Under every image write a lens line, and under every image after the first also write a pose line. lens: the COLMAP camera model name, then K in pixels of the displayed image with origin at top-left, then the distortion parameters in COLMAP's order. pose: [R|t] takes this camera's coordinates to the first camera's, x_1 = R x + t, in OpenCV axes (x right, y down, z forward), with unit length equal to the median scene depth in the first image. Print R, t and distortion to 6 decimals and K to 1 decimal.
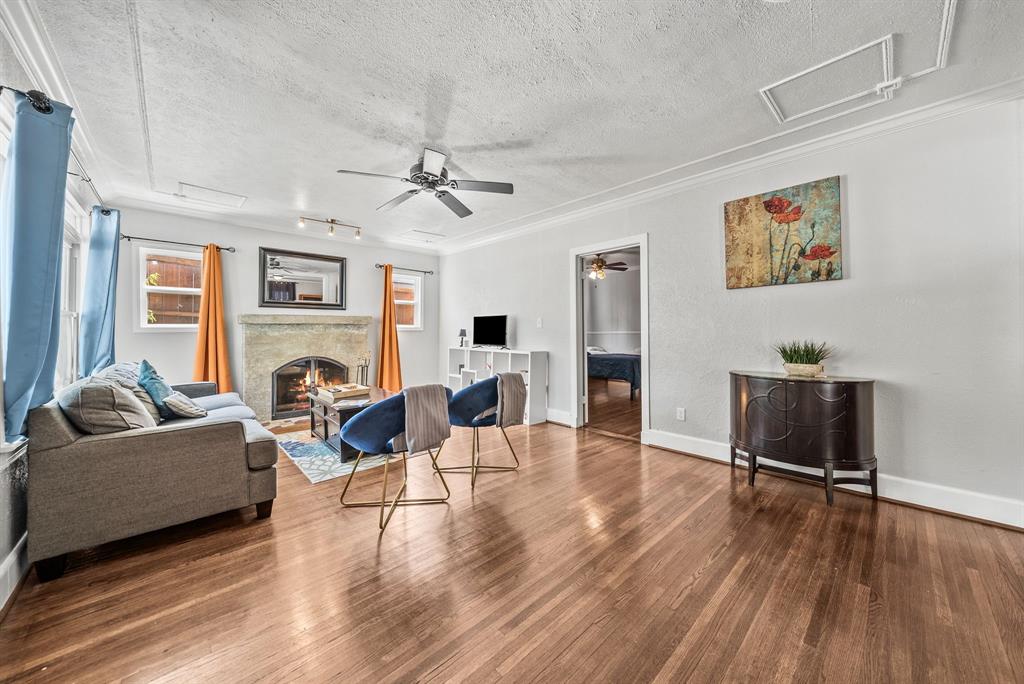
lens RADIAL K [[364.1, 0, 513.5], [0, 364.1, 339.5], [0, 0, 1]] dist [0.000620, 0.000030]
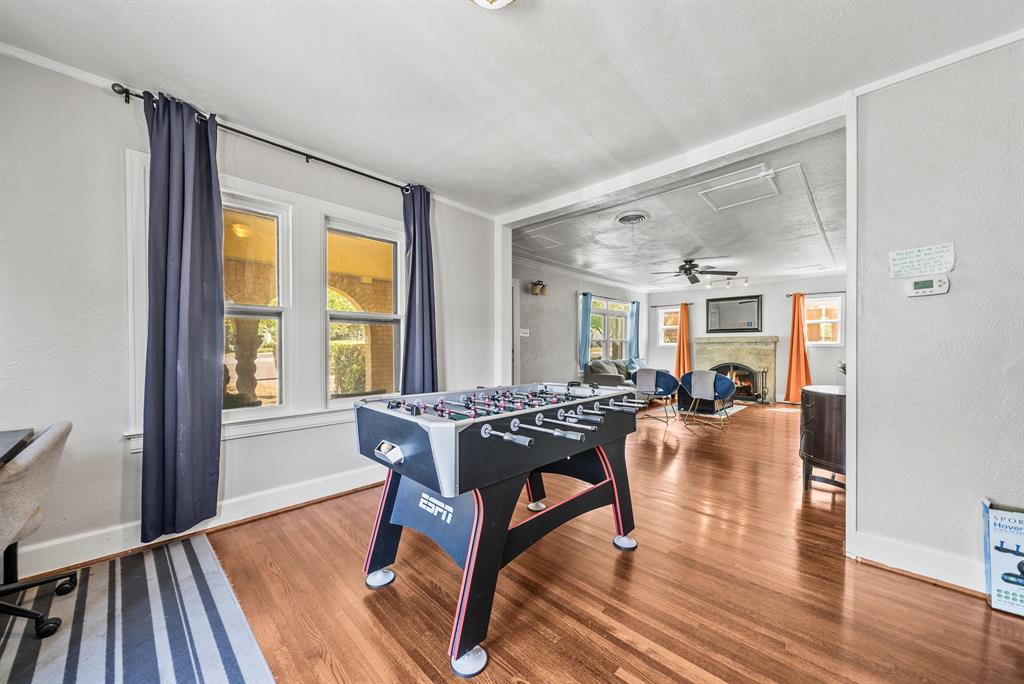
lens RADIAL K [[357.5, 0, 514.3], [0, 357.5, 346.1], [0, 0, 1]] dist [0.000188, -0.000038]
pose [[0.040734, 0.008058, -0.999138, 0.978159], [-0.026275, 0.999630, 0.006991, -0.012390], [0.998824, 0.025967, 0.040931, -0.003284]]
